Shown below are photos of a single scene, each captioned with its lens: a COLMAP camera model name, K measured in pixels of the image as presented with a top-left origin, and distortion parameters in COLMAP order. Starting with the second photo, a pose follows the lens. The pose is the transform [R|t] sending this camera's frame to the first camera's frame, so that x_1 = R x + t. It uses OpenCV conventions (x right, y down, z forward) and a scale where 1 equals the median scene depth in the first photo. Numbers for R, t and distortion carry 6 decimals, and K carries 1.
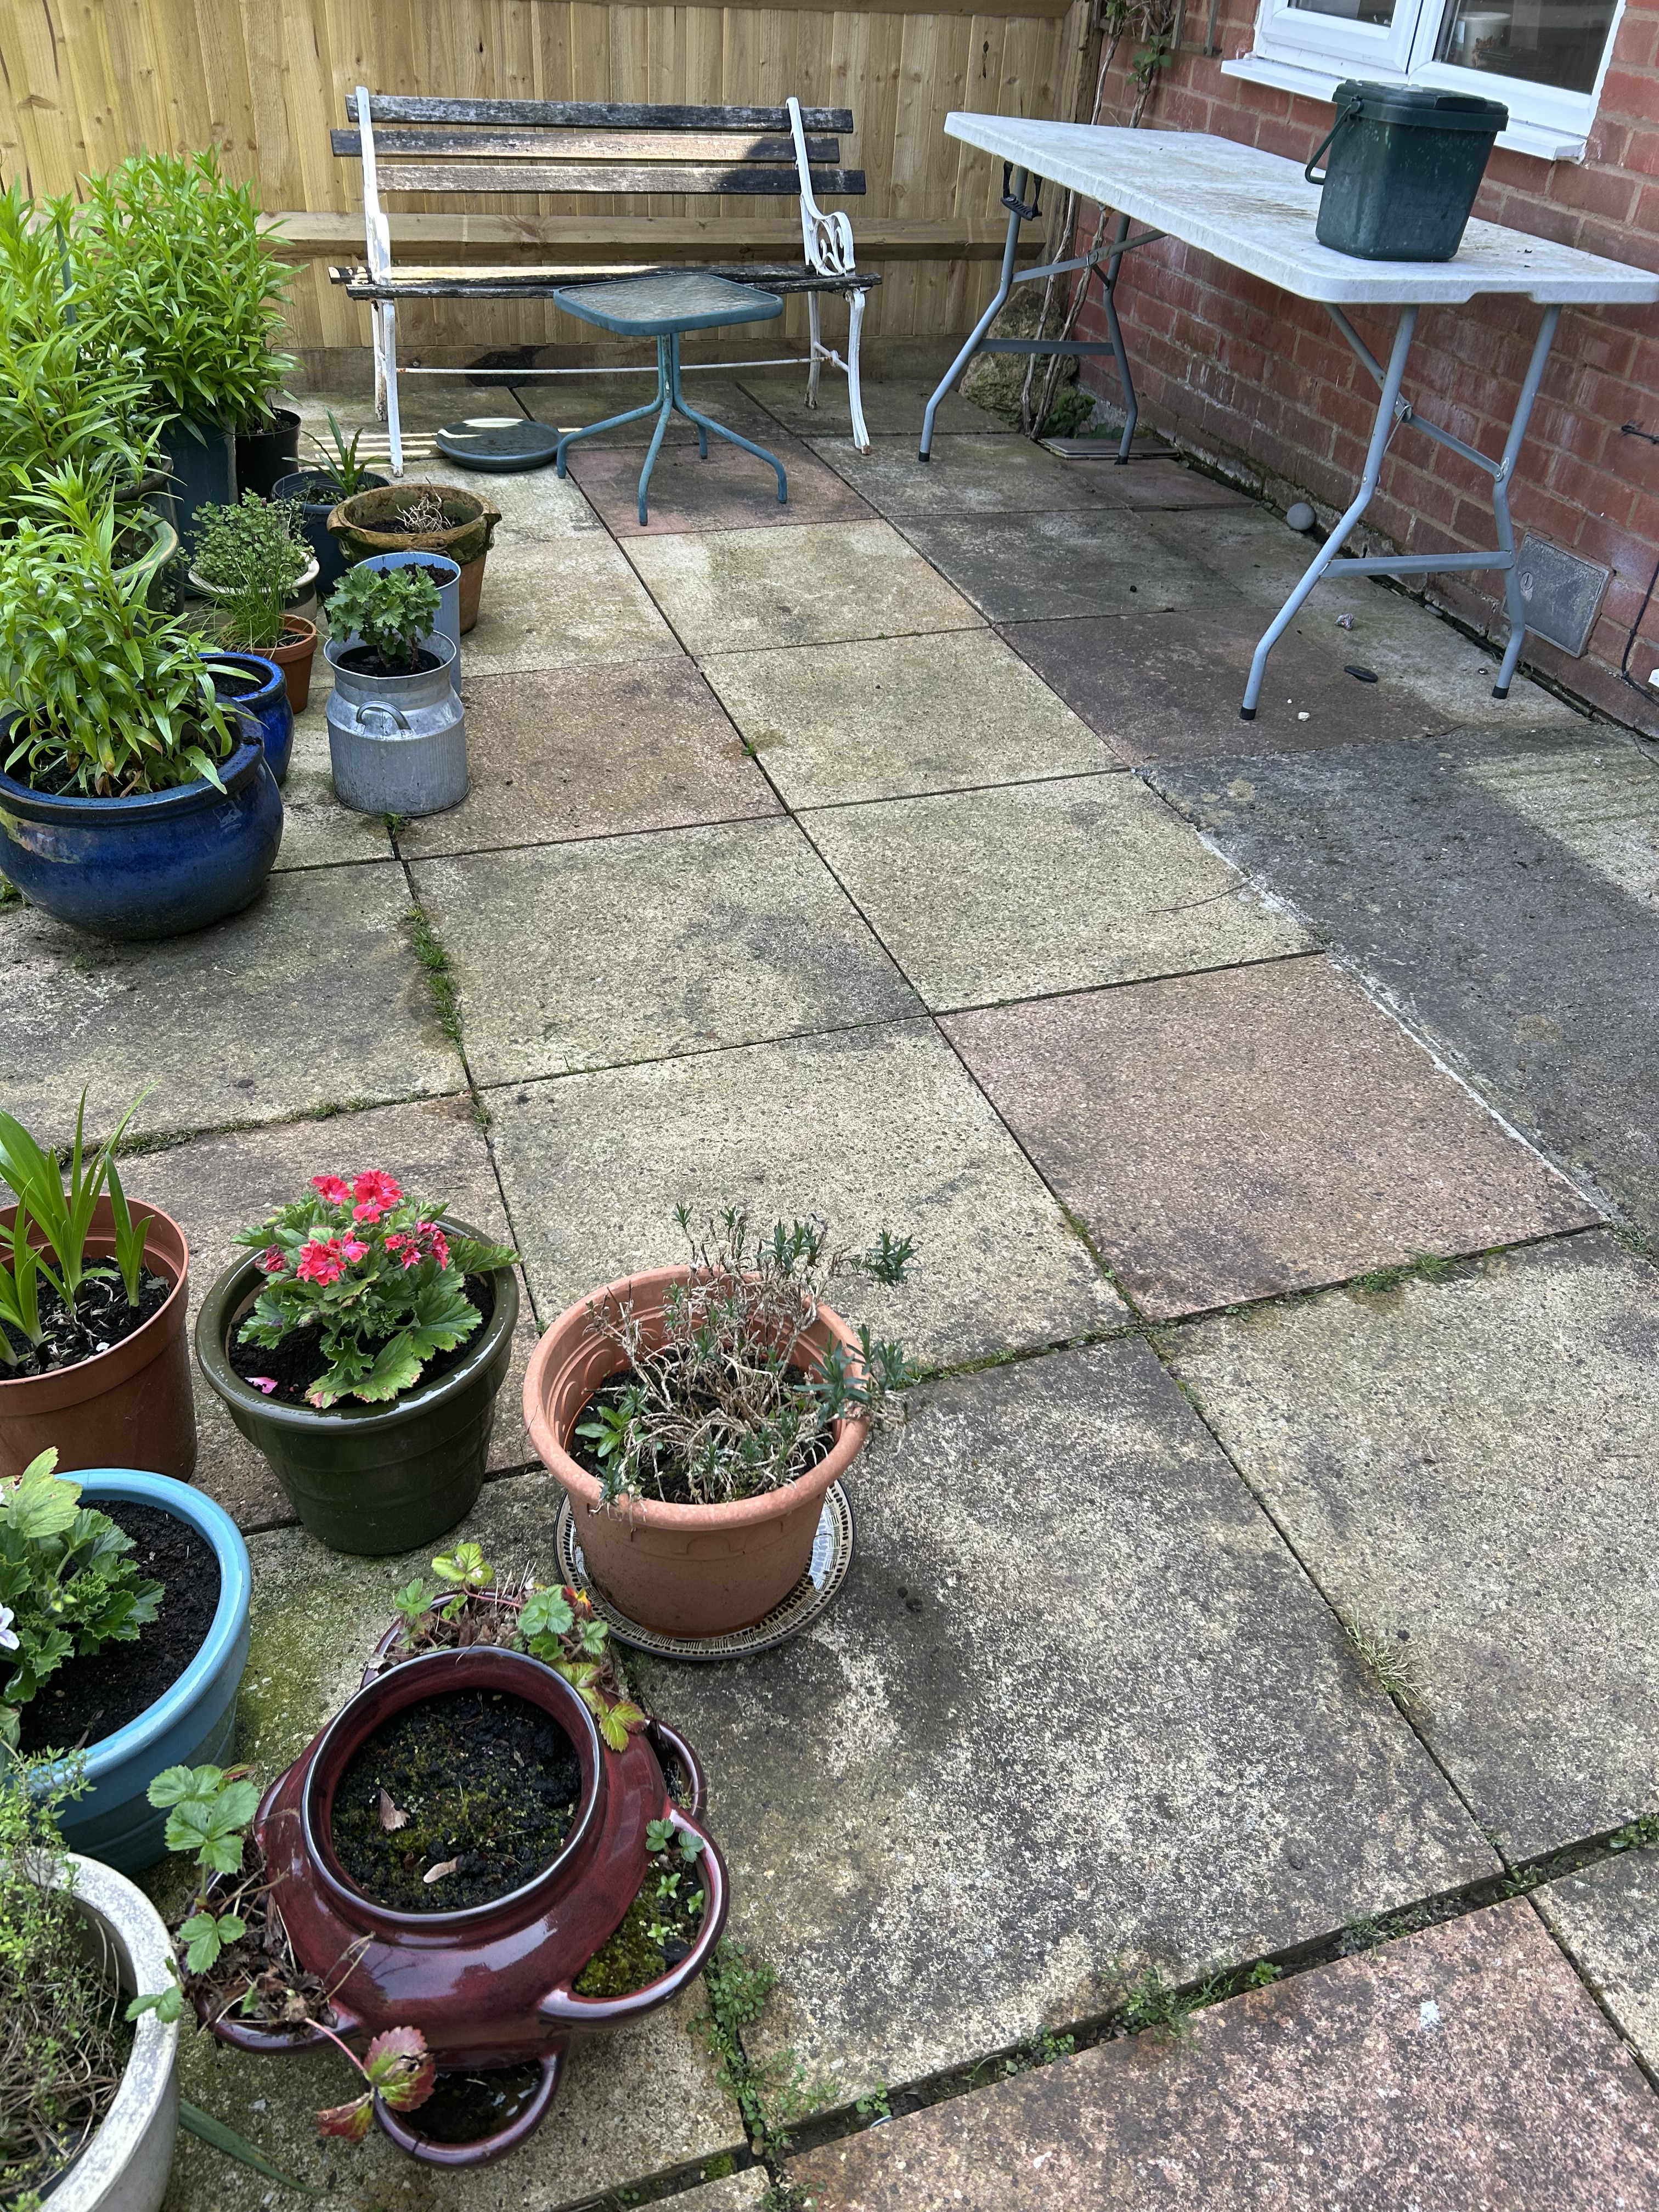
lens RADIAL K [[1674.4, 0, 827.2], [0, 1674.4, 1150.1], [0, 0, 1]] dist [0.053975, -0.068748]
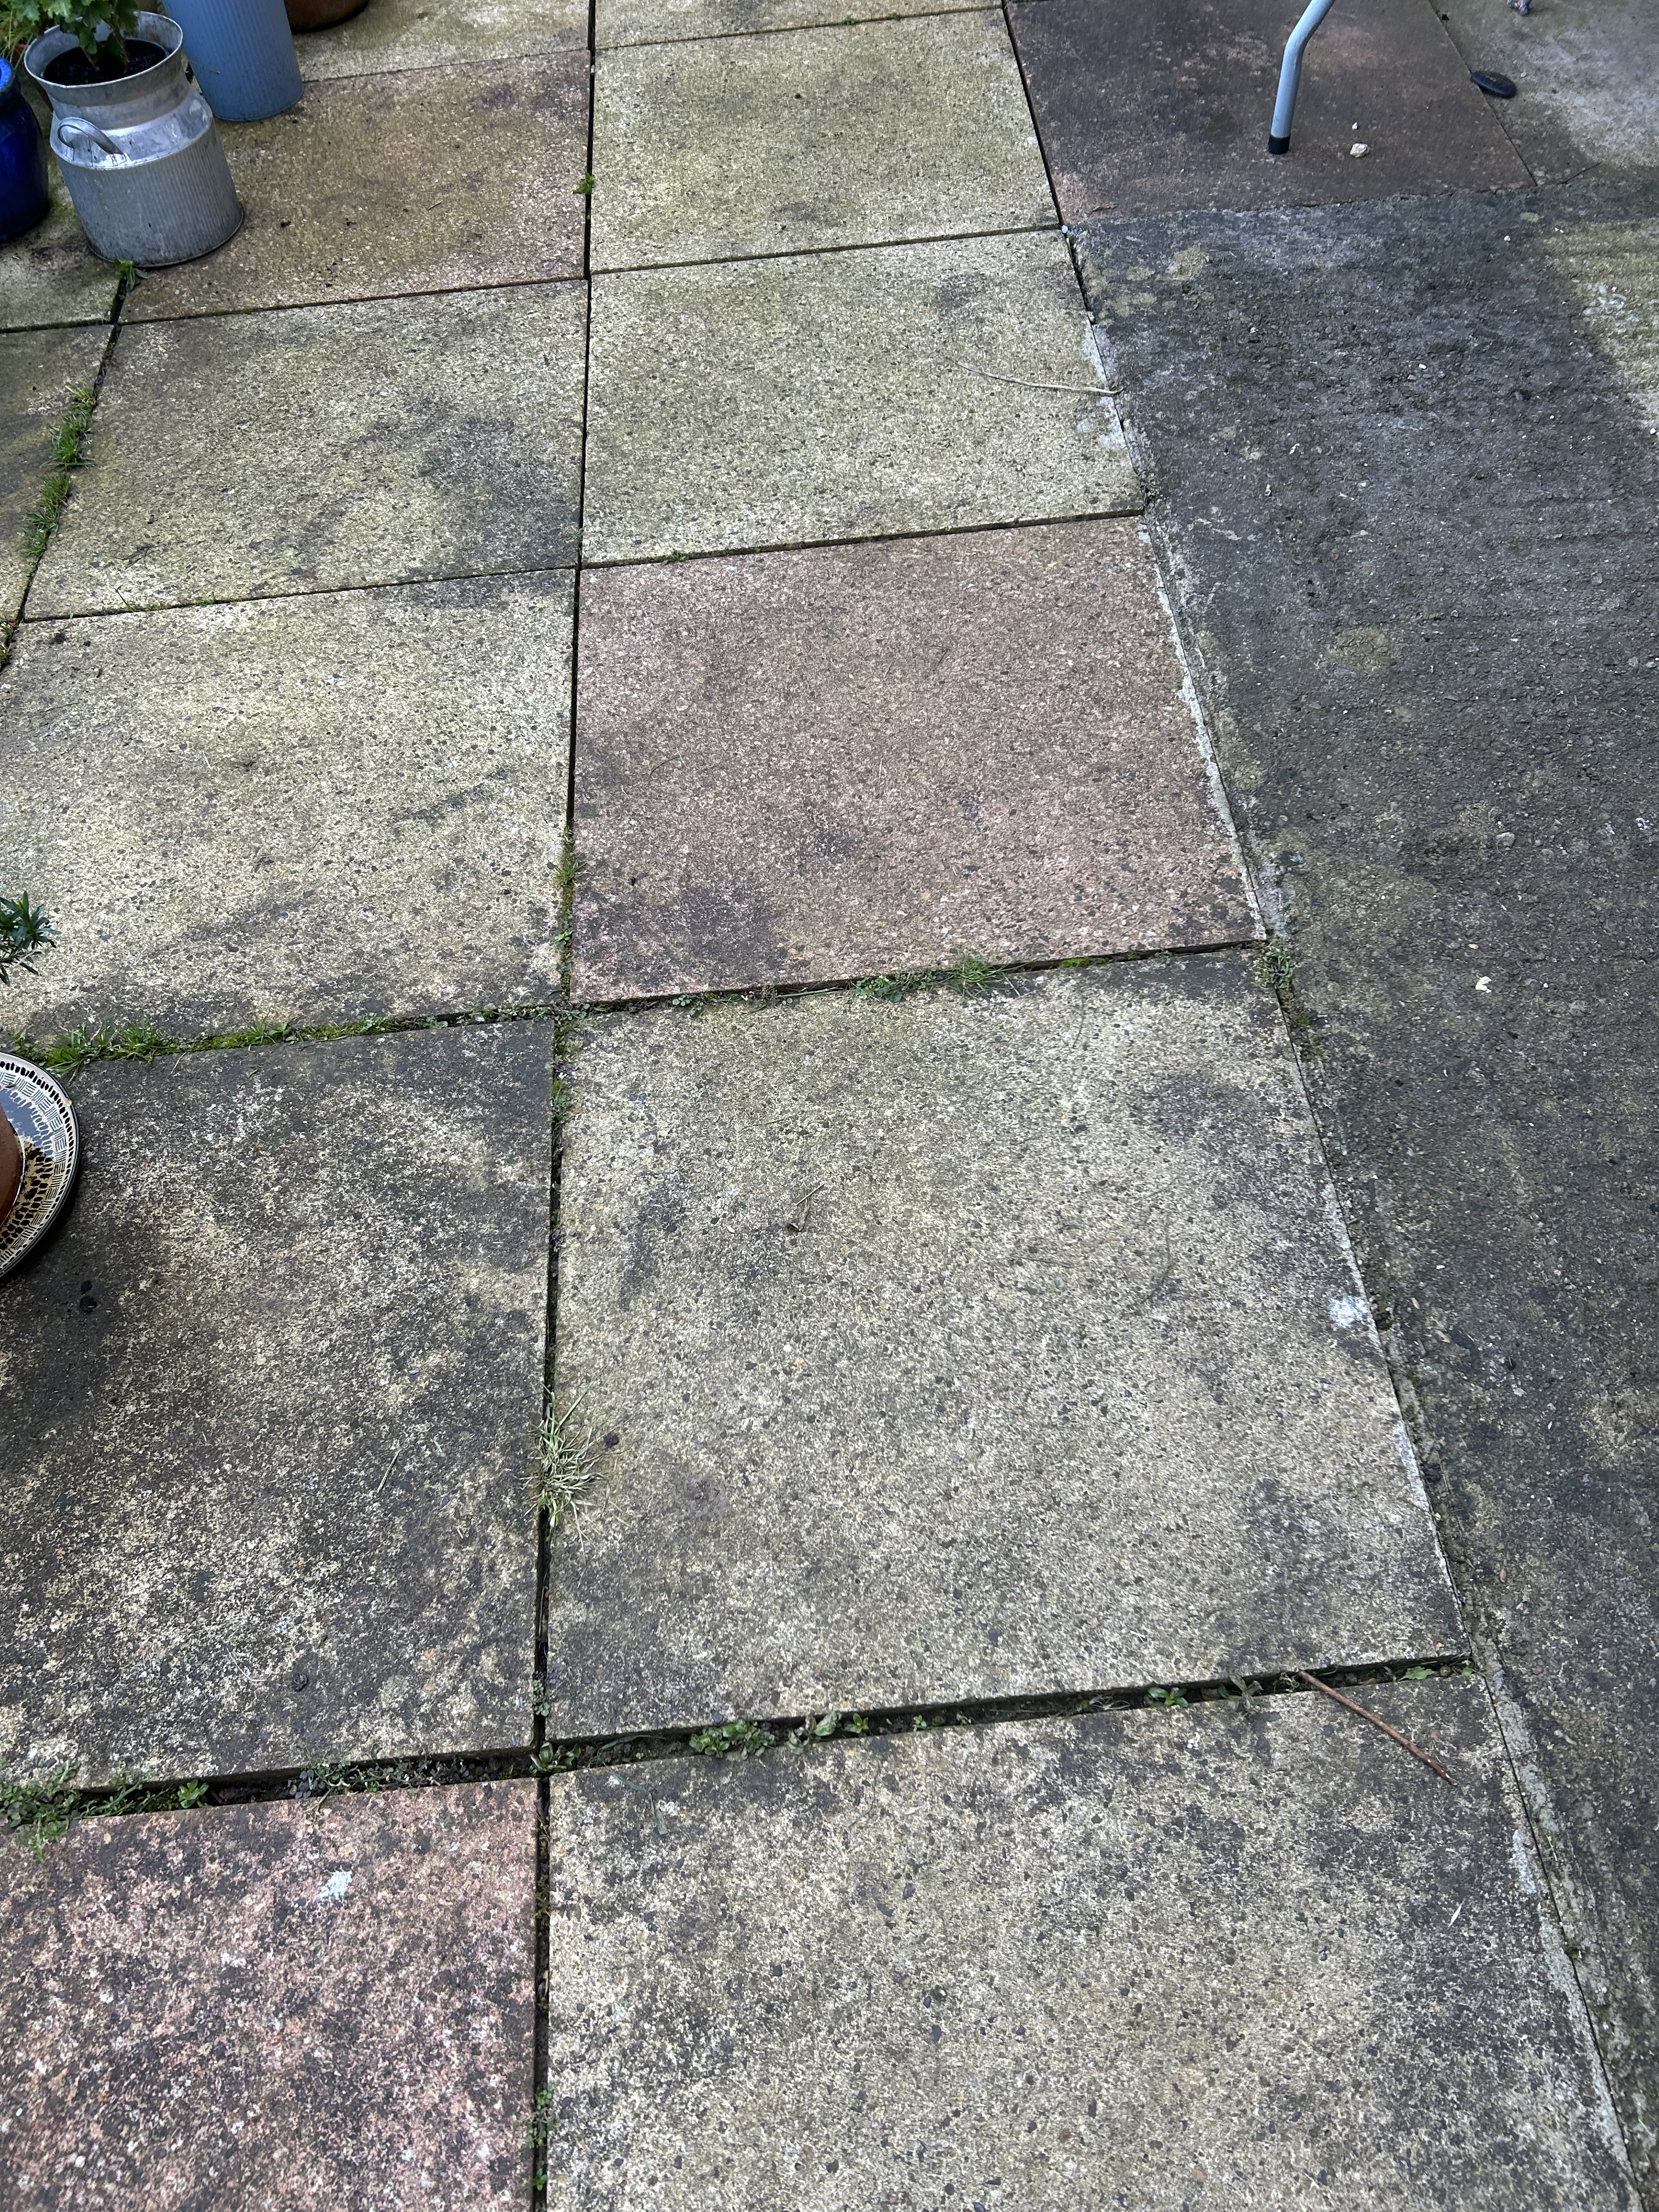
lens RADIAL K [[1674.4, 0, 827.2], [0, 1674.4, 1150.1], [0, 0, 1]] dist [0.053975, -0.068748]
pose [[0.959413, 0.155323, -0.235374, 0.508337], [-0.080283, 0.950548, 0.300022, -0.083119], [0.270335, -0.268948, 0.924438, 0.258829]]
